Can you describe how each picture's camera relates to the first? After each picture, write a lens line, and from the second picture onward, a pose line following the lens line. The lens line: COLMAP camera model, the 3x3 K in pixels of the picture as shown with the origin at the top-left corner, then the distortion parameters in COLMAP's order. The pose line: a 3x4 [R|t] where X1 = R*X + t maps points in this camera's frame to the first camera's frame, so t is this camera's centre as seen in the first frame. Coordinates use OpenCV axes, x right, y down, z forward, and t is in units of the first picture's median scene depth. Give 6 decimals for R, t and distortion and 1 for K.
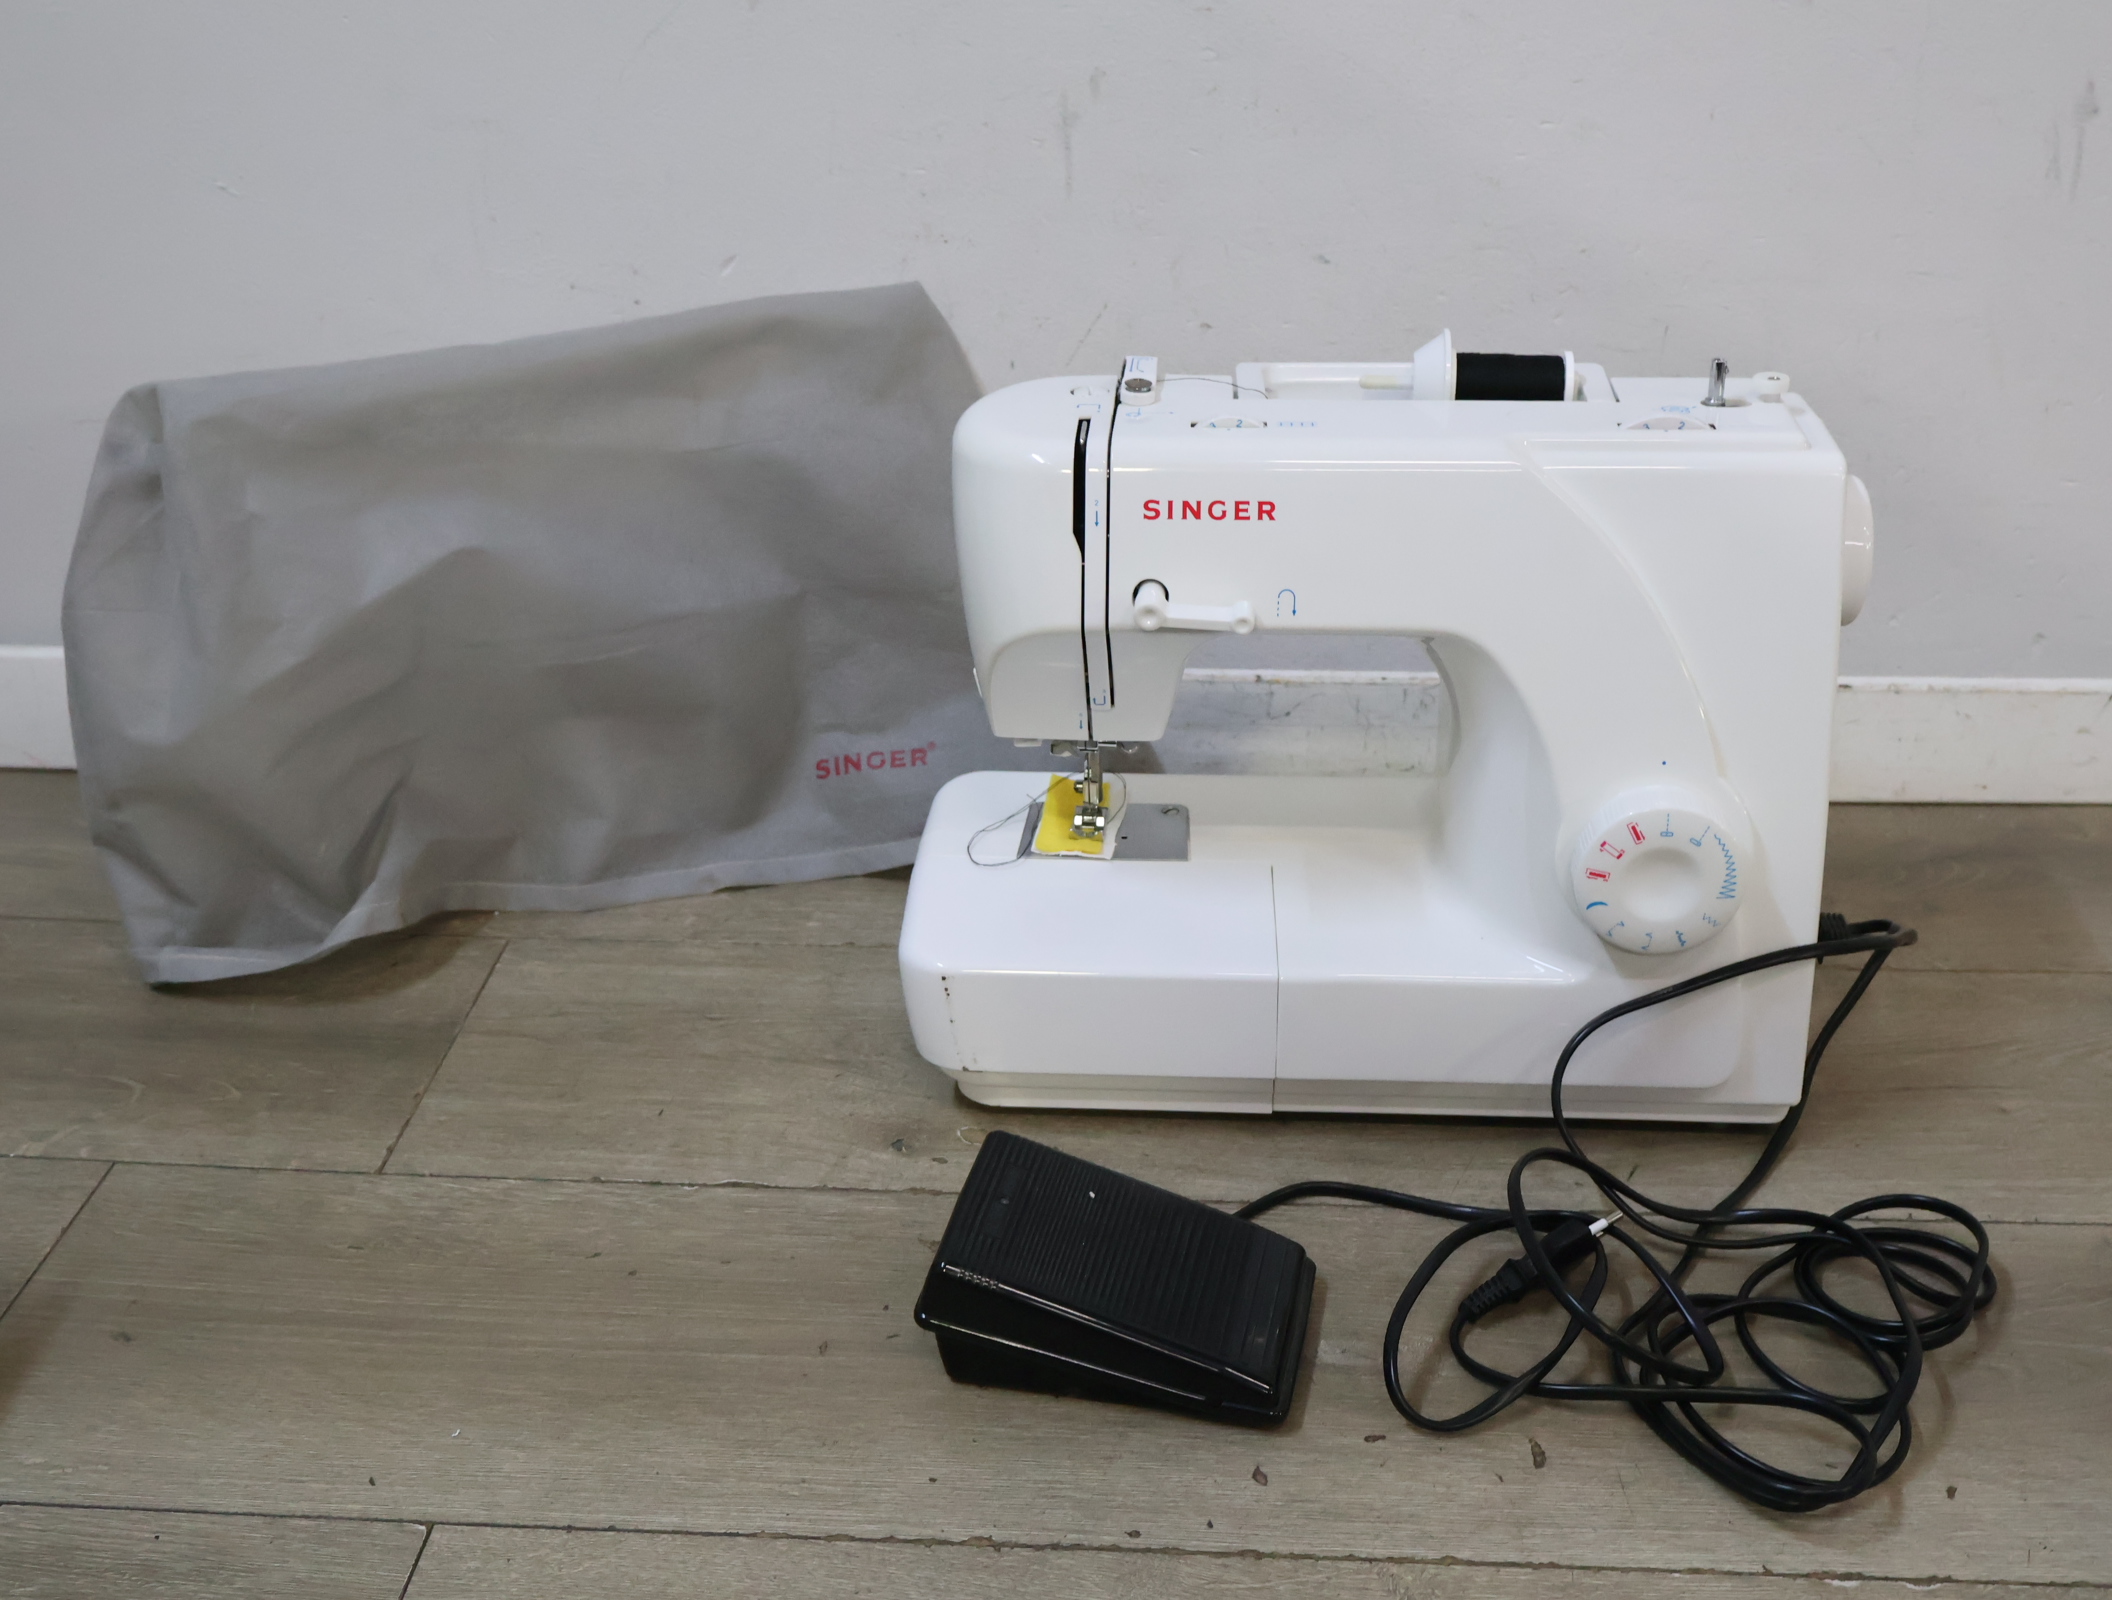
lens RADIAL K [[2399.0, 0, 1056.0], [0, 2399.0, 800.0], [0, 0, 1]] dist [-0.000590, 0.024981]
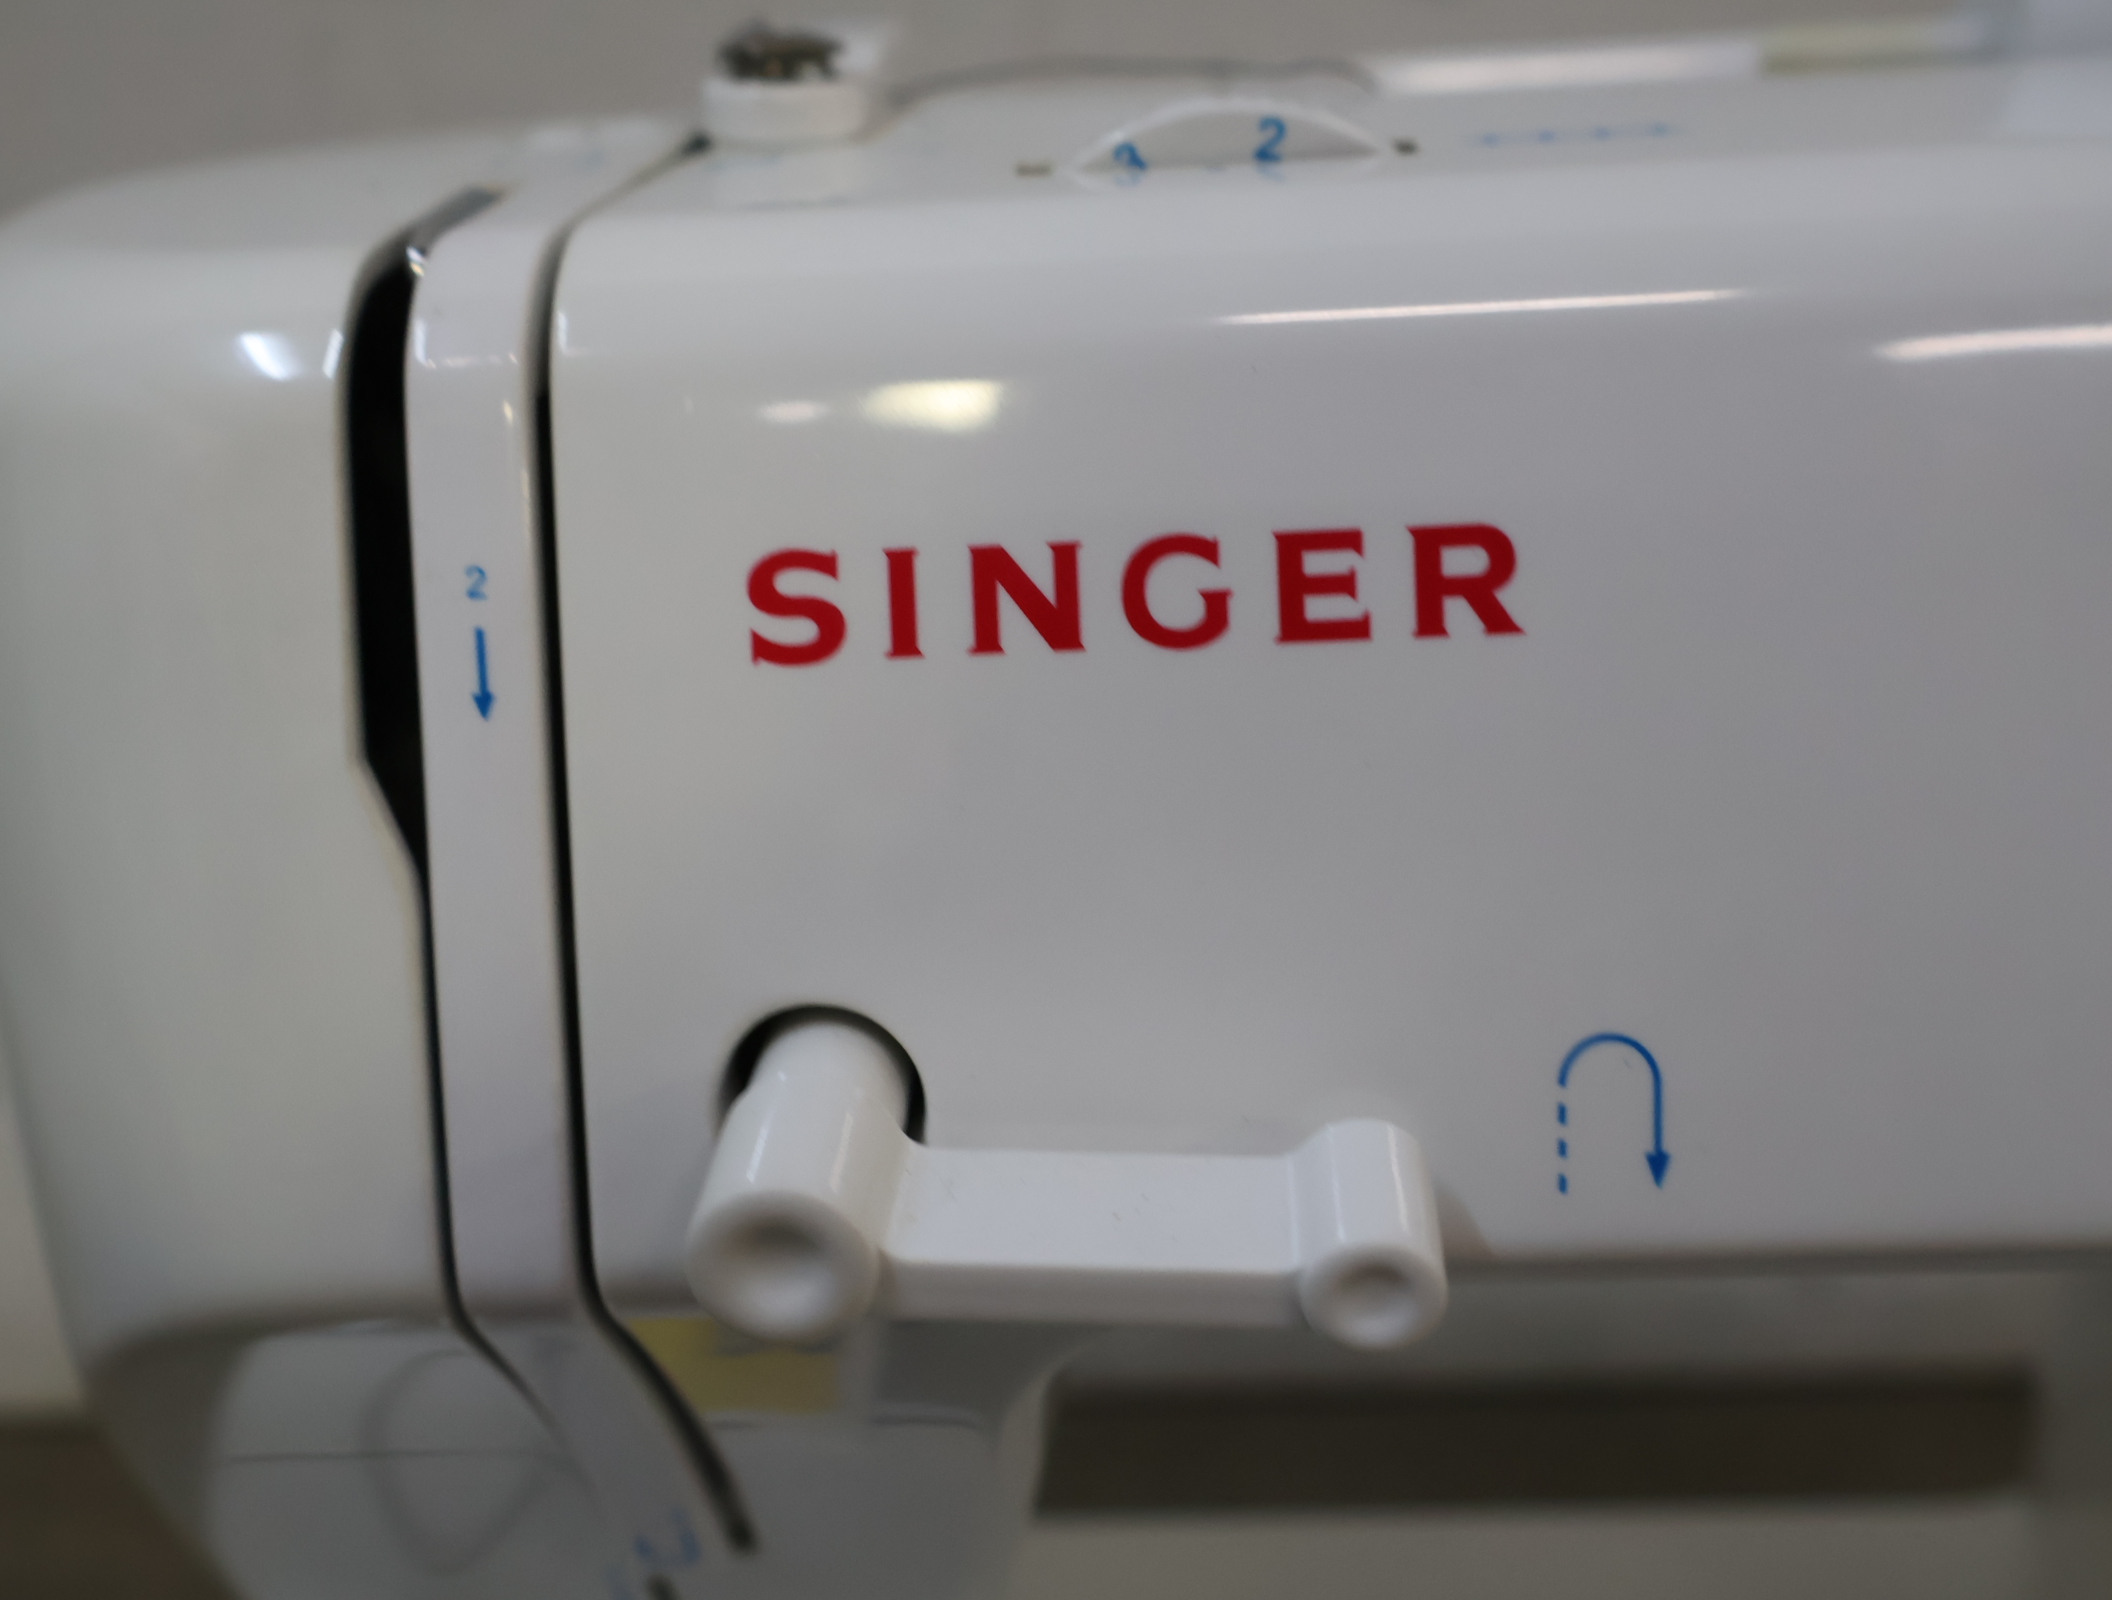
lens RADIAL K [[2398.2, 0, 1067.1], [0, 2398.2, 779.8], [0, 0, 1]] dist [0.010227, -0.020797]
pose [[0.998796, -0.047250, 0.013168, 0.055408], [0.048255, 0.994677, -0.091048, -0.090251], [-0.008796, 0.091574, 0.995759, 0.813293]]
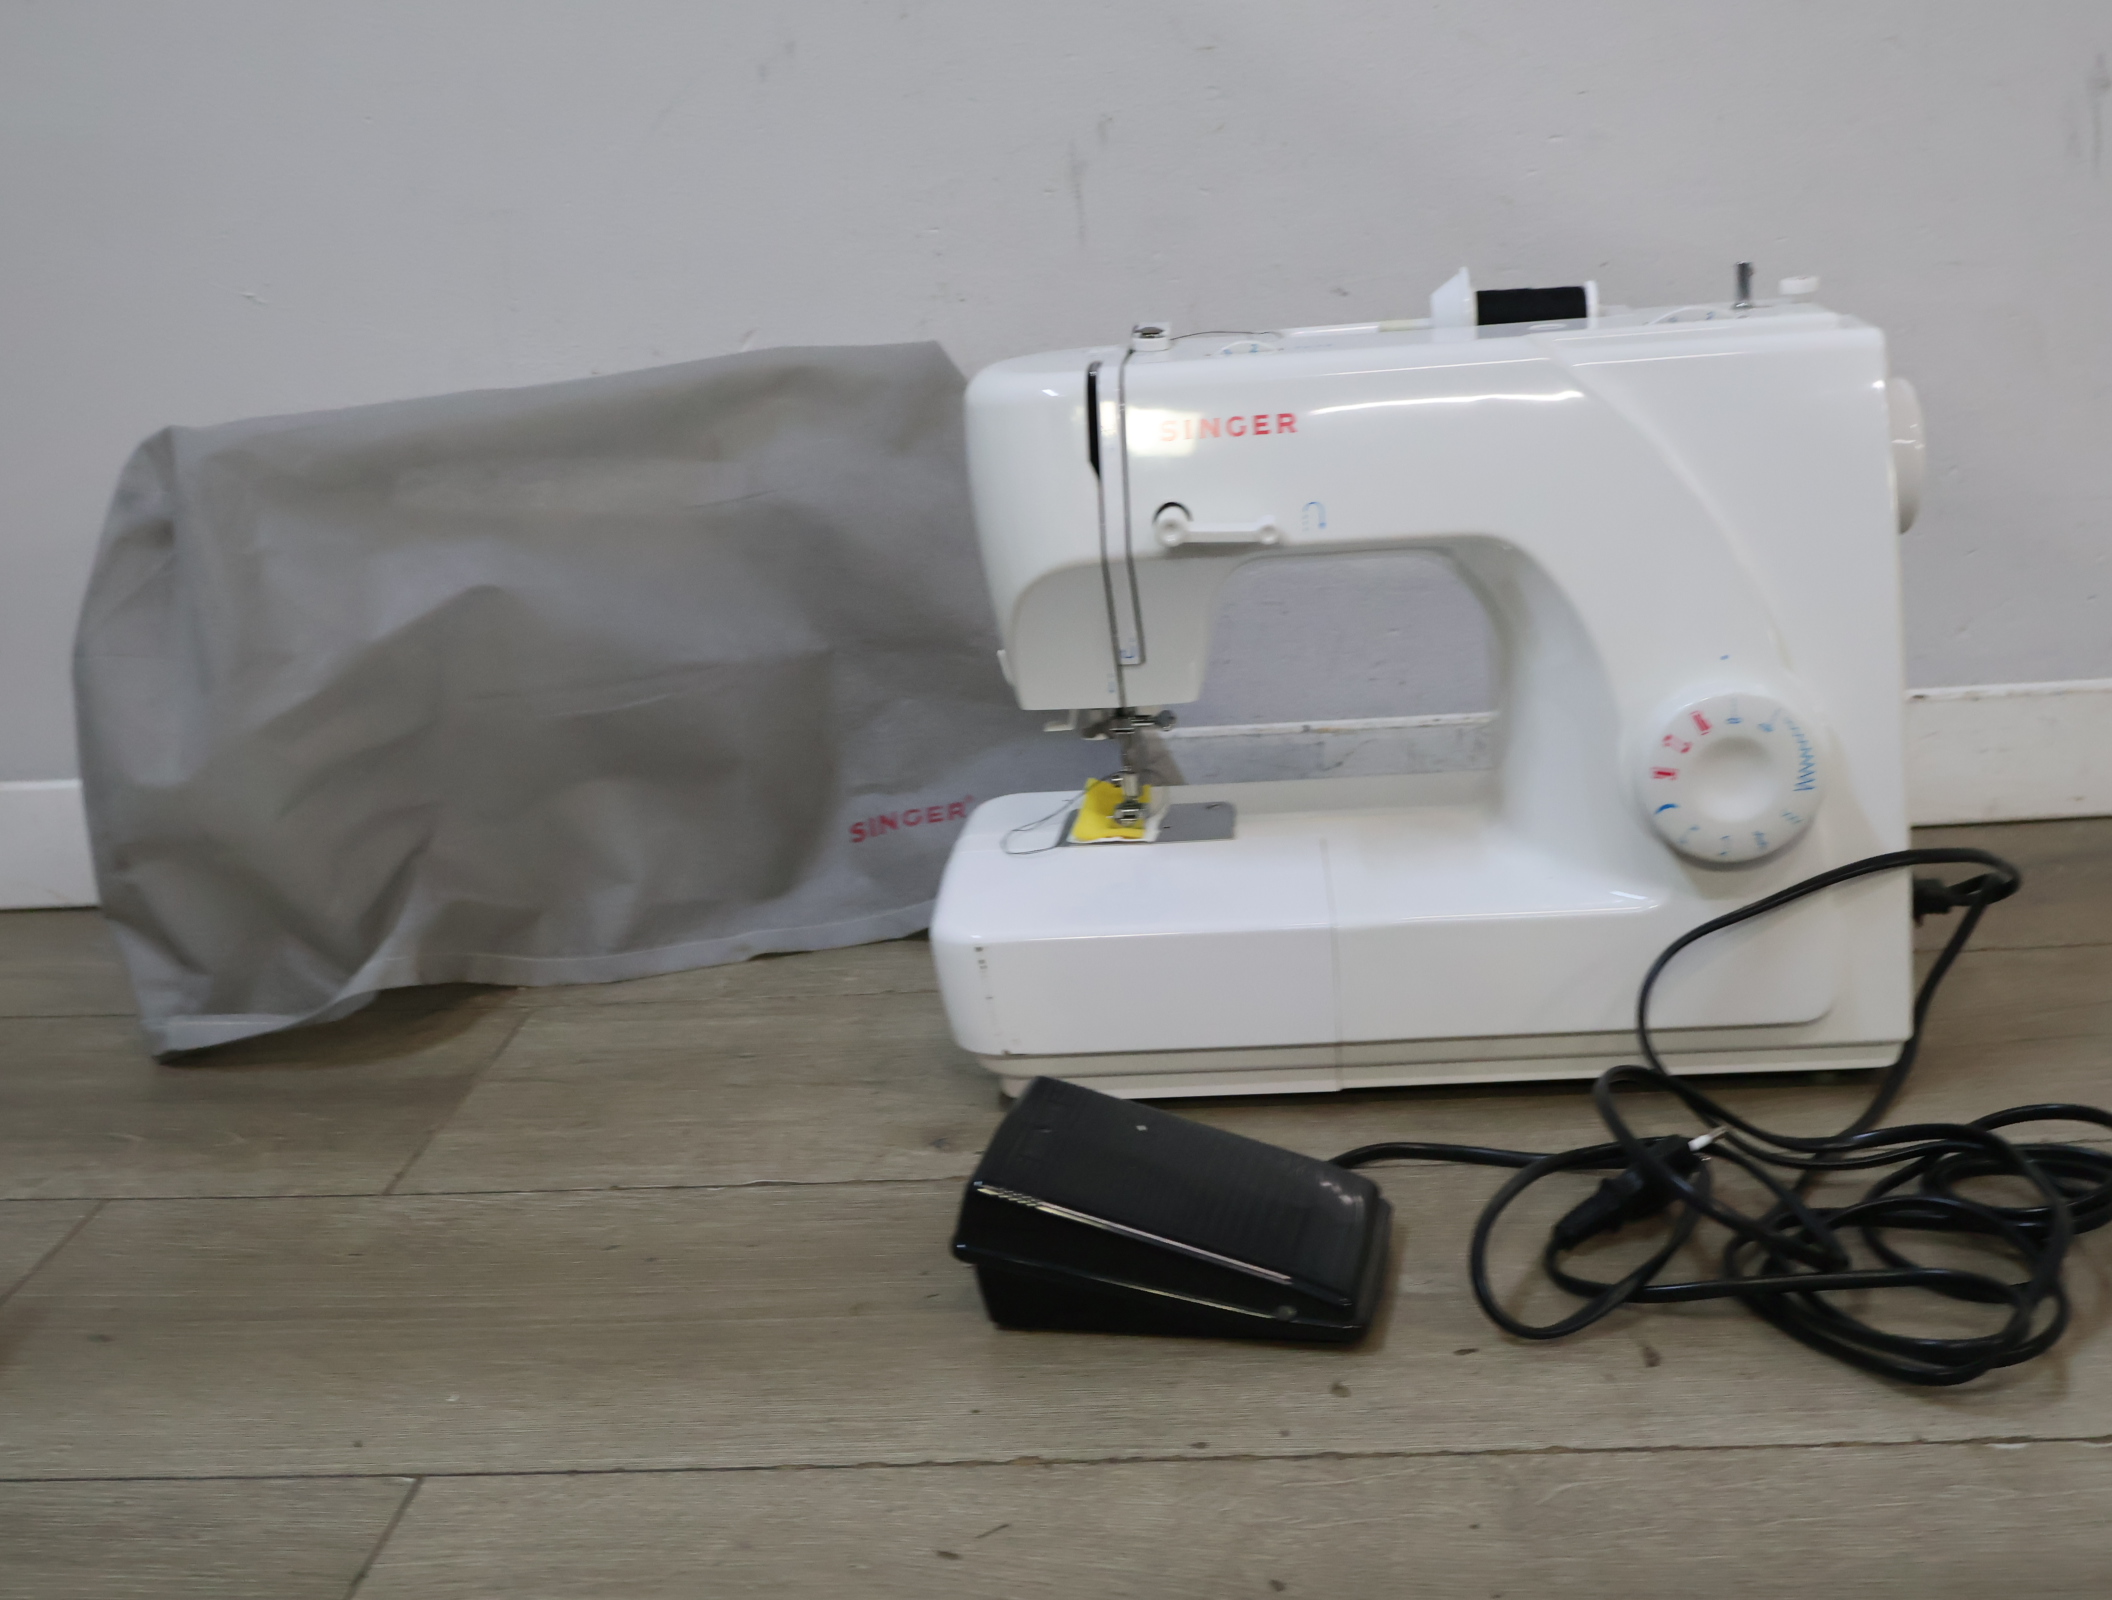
lens RADIAL K [[2406.3, 0, 1058.6], [0, 2406.3, 796.7], [0, 0, 1]] dist [-0.002663, 0.035841]
pose [[0.998167, -0.052683, -0.029796, 0.016444], [0.046653, 0.983328, -0.175755, 0.189971], [0.038559, 0.174043, 0.983983, 0.064660]]
